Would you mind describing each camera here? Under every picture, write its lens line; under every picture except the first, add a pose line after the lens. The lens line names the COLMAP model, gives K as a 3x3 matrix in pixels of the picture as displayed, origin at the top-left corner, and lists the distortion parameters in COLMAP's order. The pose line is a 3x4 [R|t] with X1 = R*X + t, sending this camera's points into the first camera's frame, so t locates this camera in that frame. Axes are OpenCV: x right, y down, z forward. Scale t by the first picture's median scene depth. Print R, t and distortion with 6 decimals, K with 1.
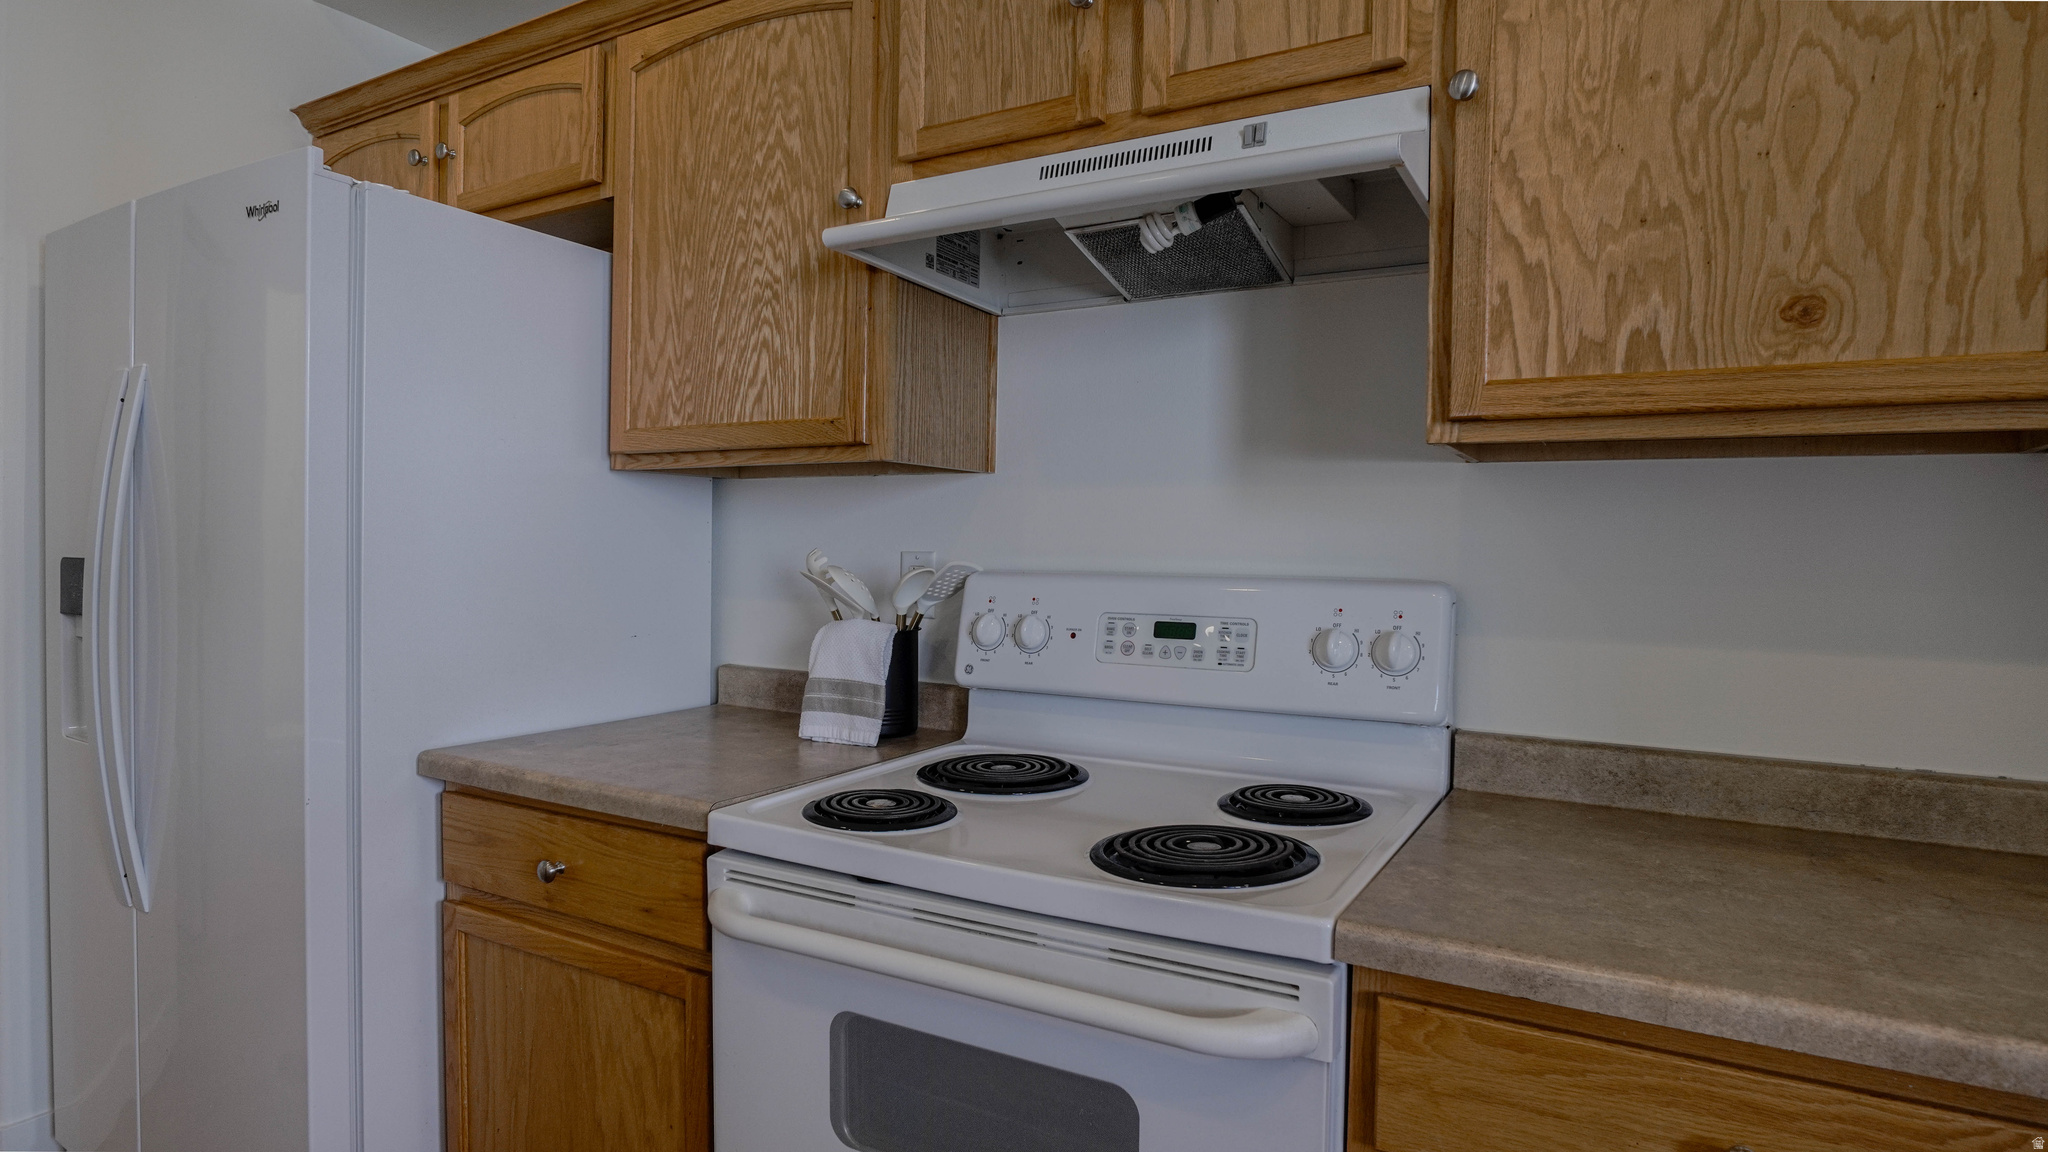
lens RADIAL K [[1104.9, 0, 1024.0], [0, 1104.9, 576.0], [0, 0, 1]] dist [-0.040431, 0.011182]
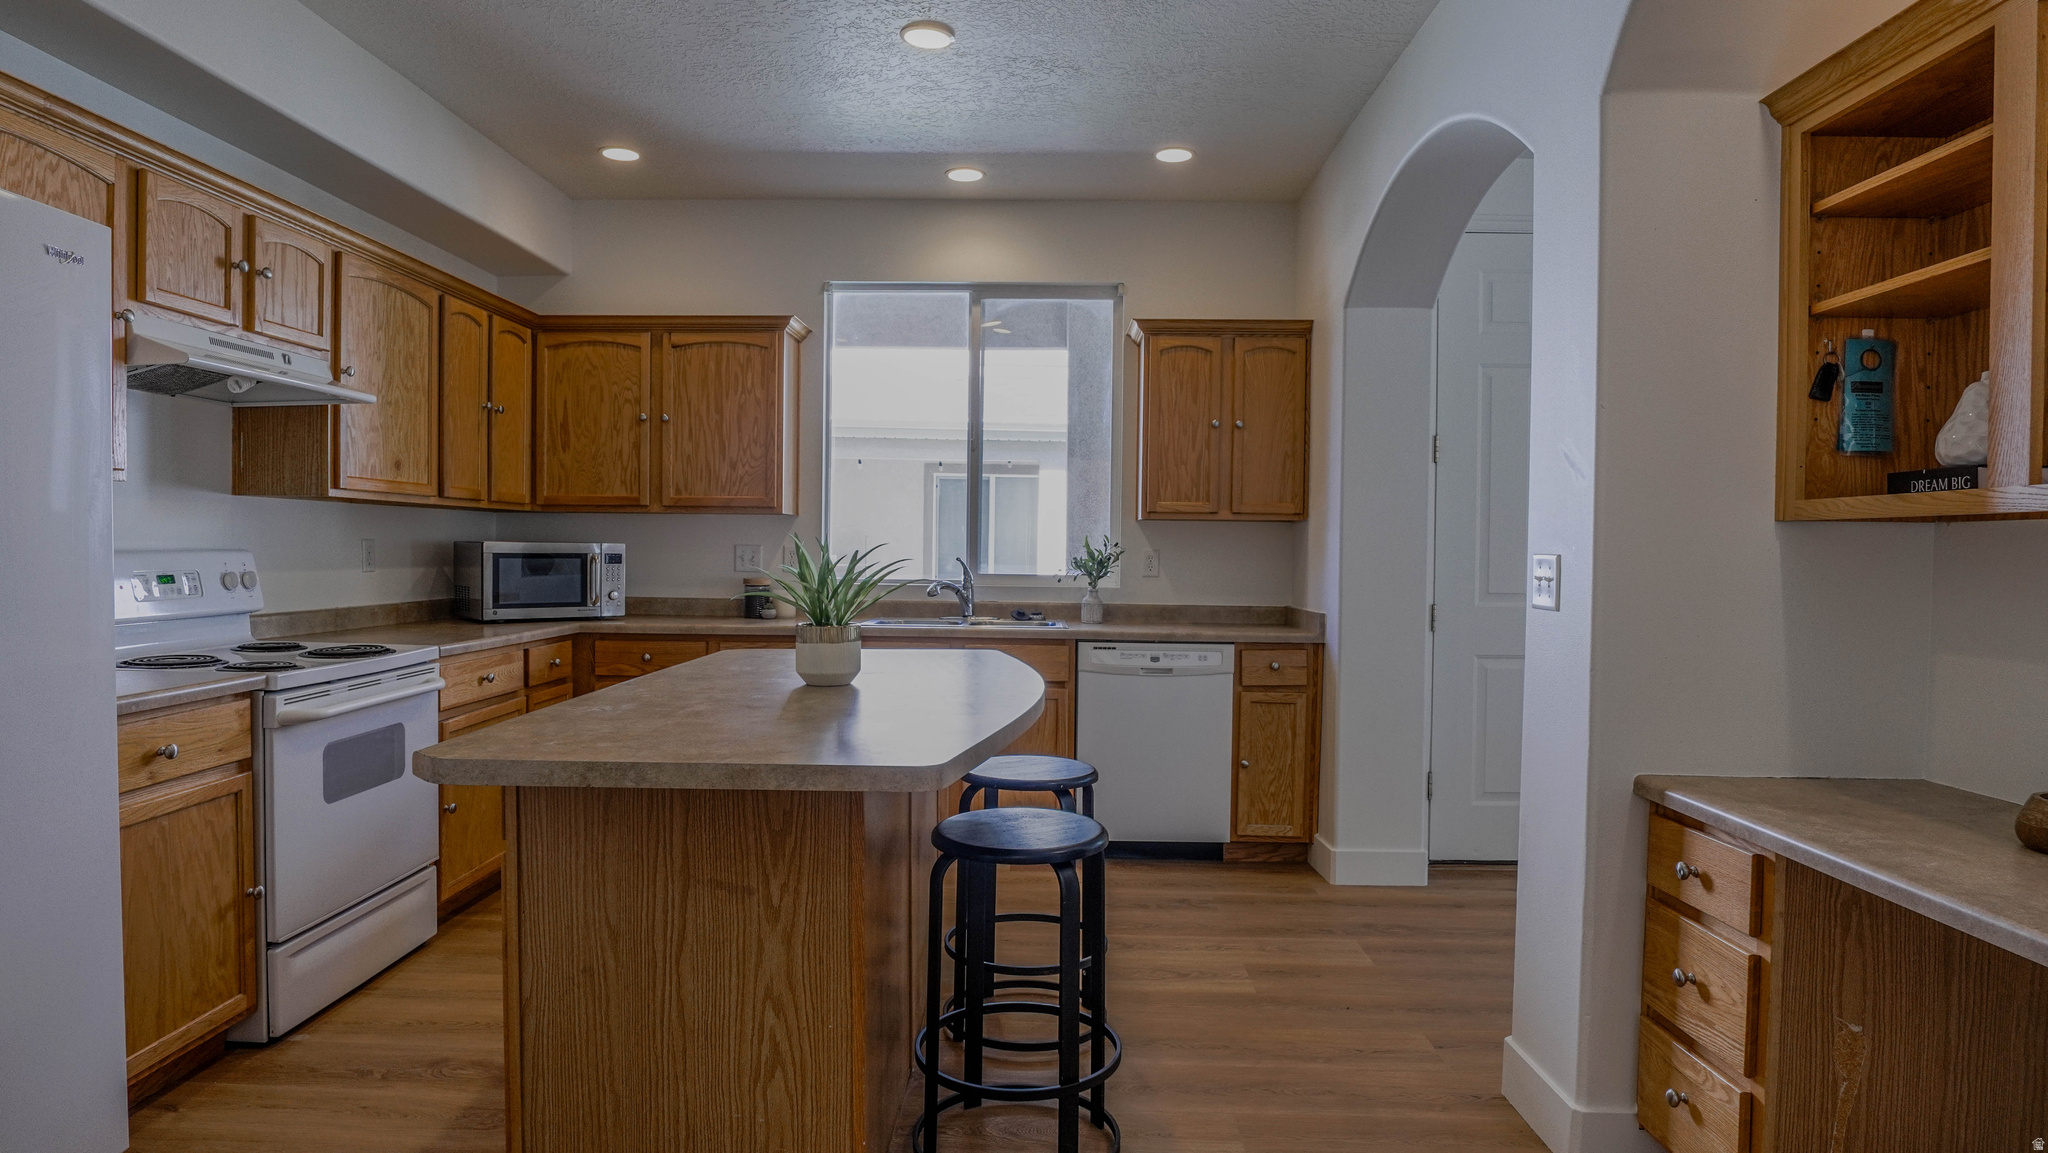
lens RADIAL K [[1148.6, 0, 1024.0], [0, 1148.6, 576.5], [0, 0, 1]] dist [-0.033889, 0.012035]
pose [[-0.487987, -0.043591, 0.871762, -2.274415], [0.004296, 0.998620, 0.052339, -0.050341], [-0.872840, 0.029286, -0.487126, 0.694109]]
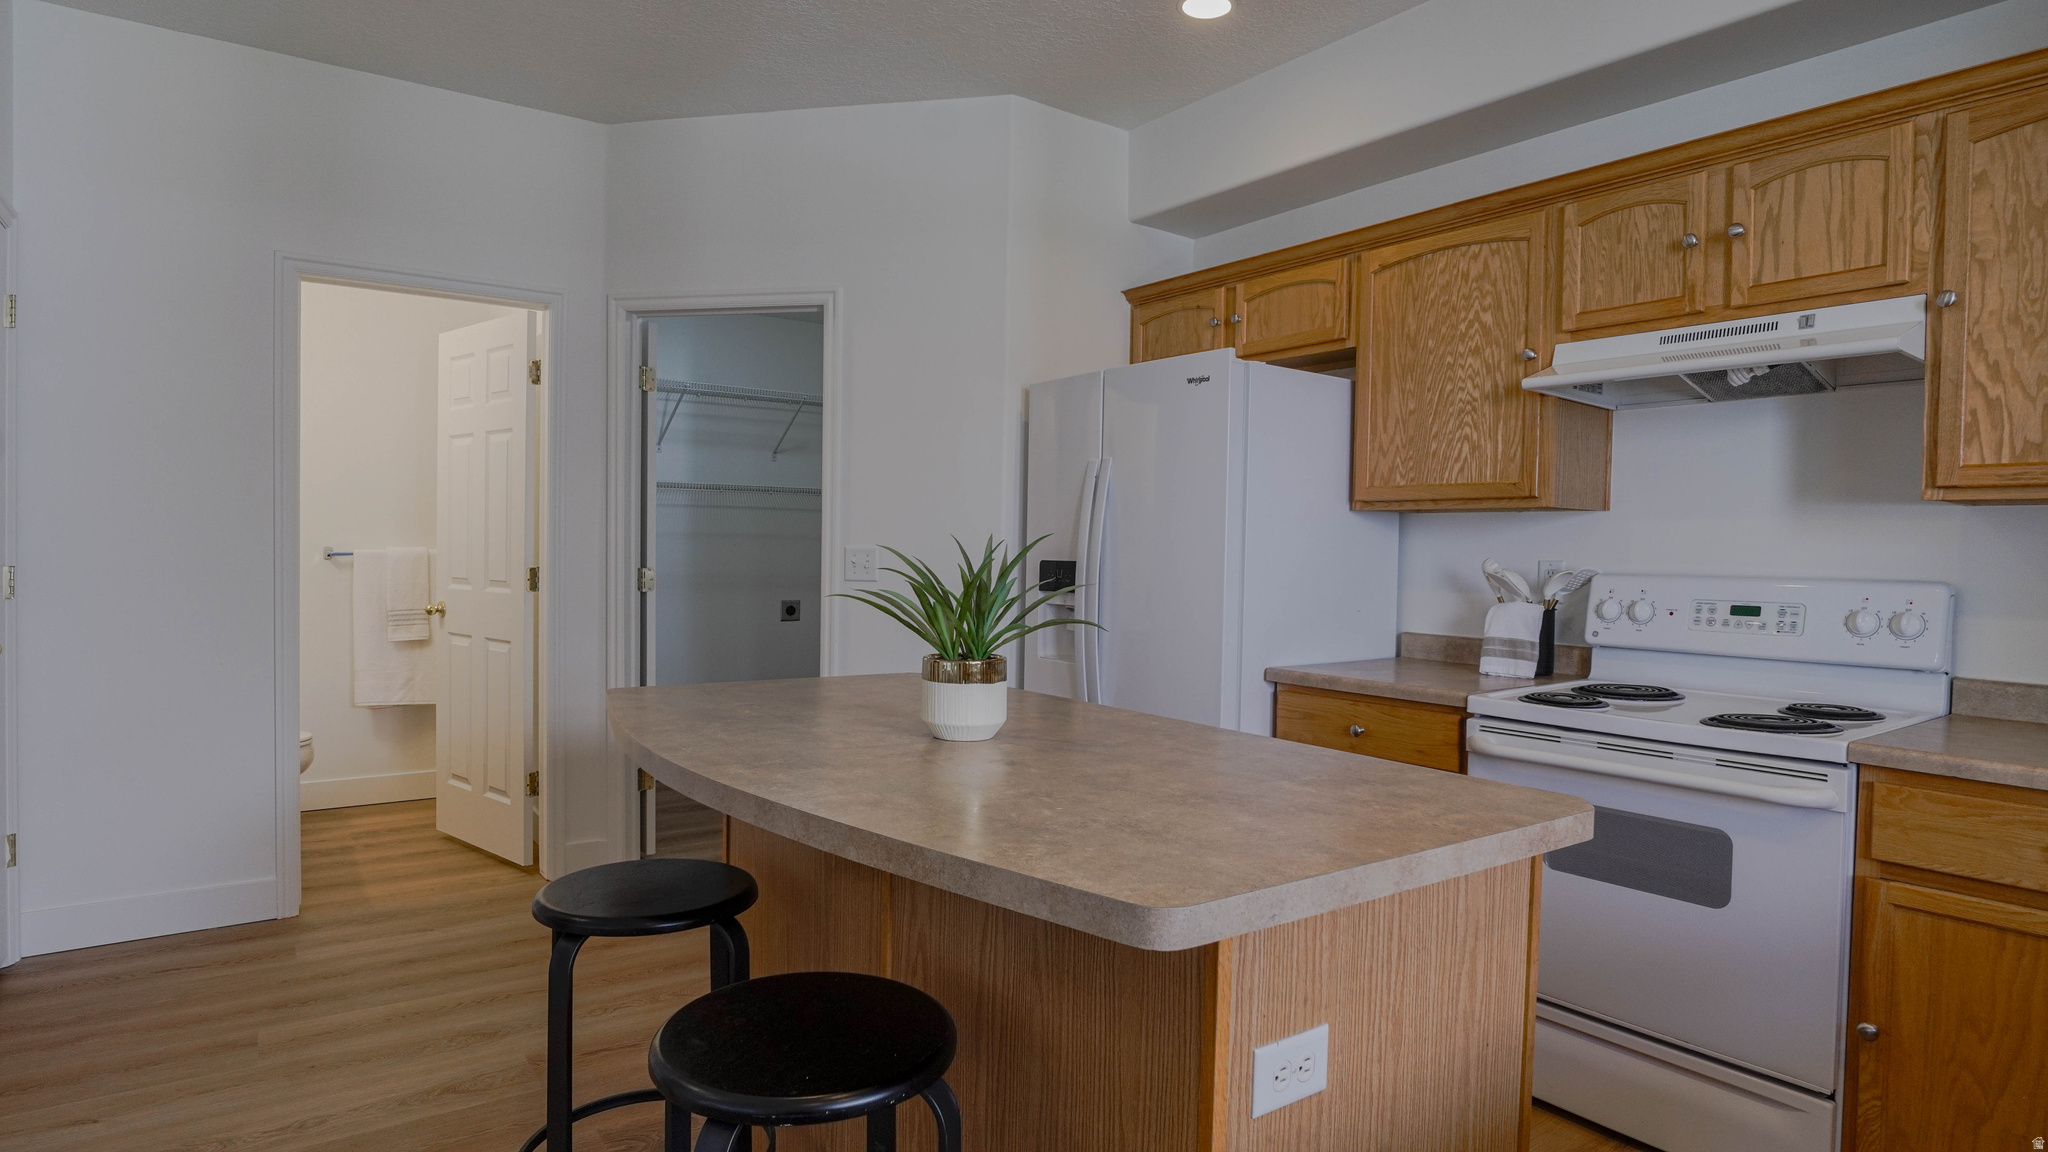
lens RADIAL K [[1104.9, 0, 1024.0], [0, 1104.9, 576.0], [0, 0, 1]] dist [-0.040431, 0.011182]
pose [[0.914349, 0.011964, -0.404751, -0.189343], [-0.014946, 0.999879, -0.004209, 0.021646], [0.404652, 0.009898, 0.914417, -0.900022]]
